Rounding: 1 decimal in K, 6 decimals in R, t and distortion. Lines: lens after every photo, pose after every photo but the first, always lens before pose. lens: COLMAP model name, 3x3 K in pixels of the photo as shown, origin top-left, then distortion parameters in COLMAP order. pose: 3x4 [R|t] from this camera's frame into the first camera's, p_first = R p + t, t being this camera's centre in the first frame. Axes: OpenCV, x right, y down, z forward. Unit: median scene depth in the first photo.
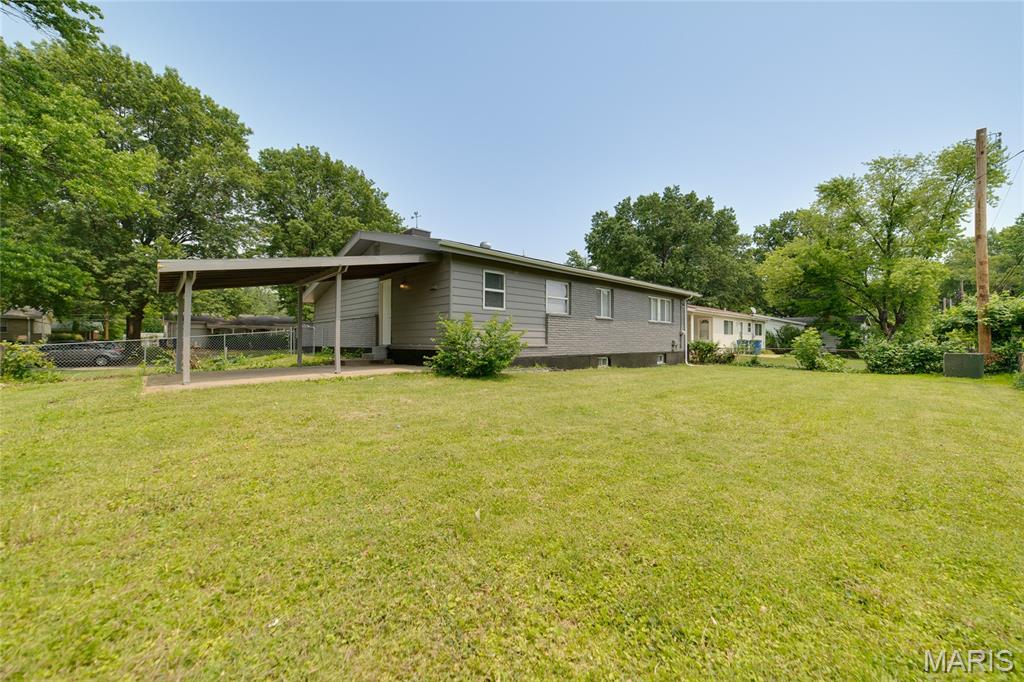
lens RADIAL K [[400.7, 0, 516.3], [0, 400.7, 336.6], [0, 0, 1]] dist [-0.015548, 0.005562]
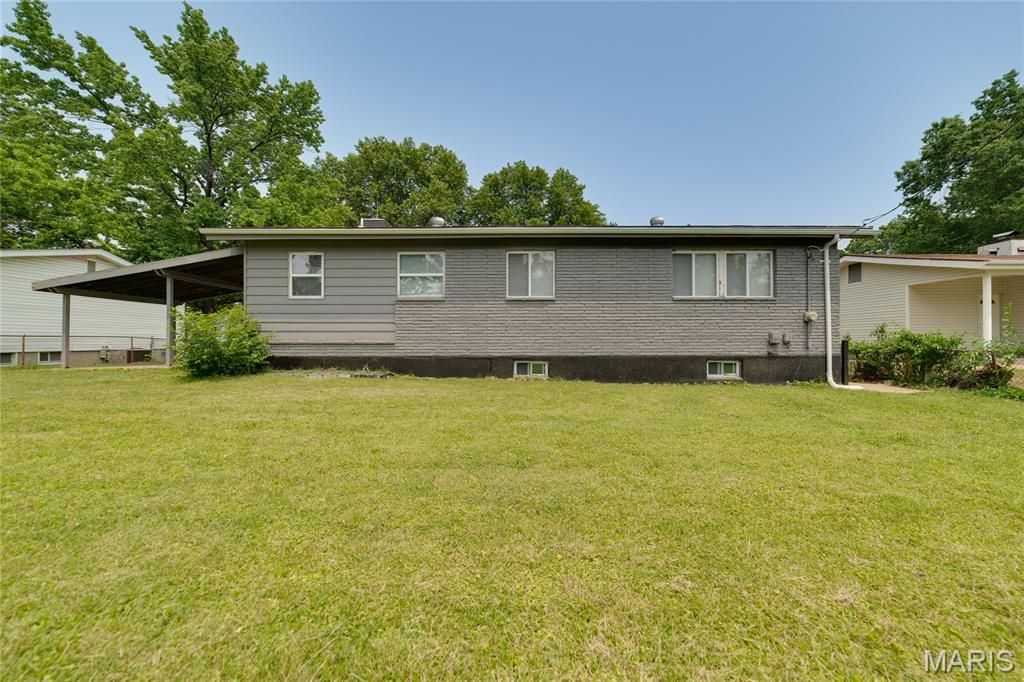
lens RADIAL K [[400.7, 0, 519.0], [0, 400.7, 338.4], [0, 0, 1]] dist [-0.015548, 0.005562]
pose [[0.721591, -0.007092, -0.692284, 0.517726], [0.011527, 0.999932, 0.001771, 0.012117], [0.692224, -0.009257, 0.721623, 0.436186]]
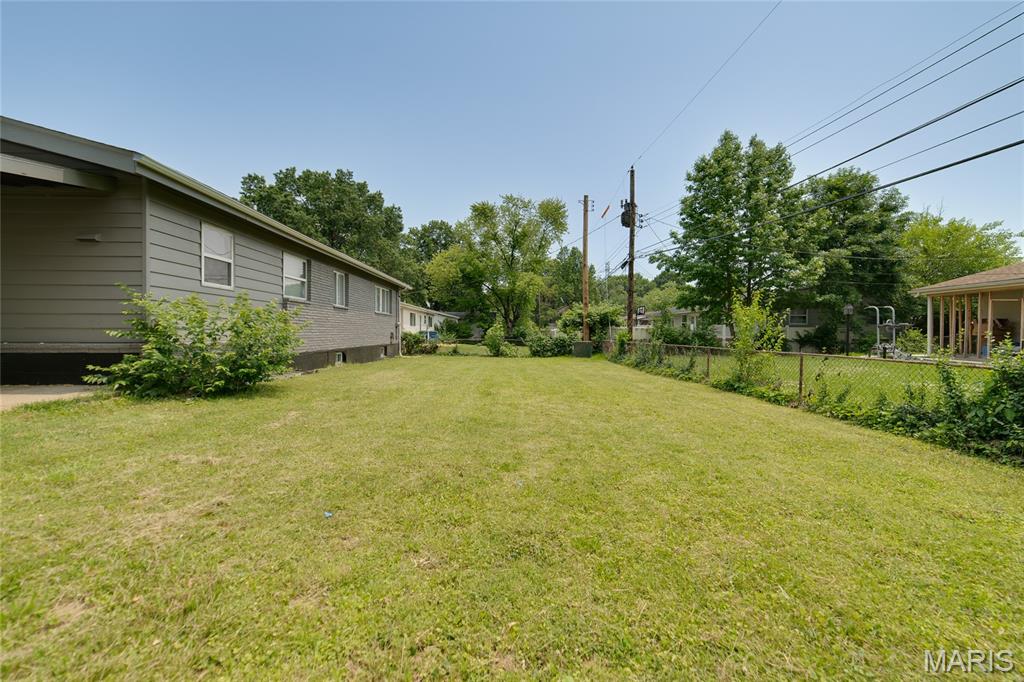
lens RADIAL K [[400.7, 0, 517.7], [0, 400.7, 335.3], [0, 0, 1]] dist [-0.015548, 0.005562]
pose [[0.666990, -0.005919, 0.745043, -0.131593], [-0.010888, 0.999784, 0.017690, -0.003598], [-0.744987, -0.019910, 0.666782, 0.125231]]
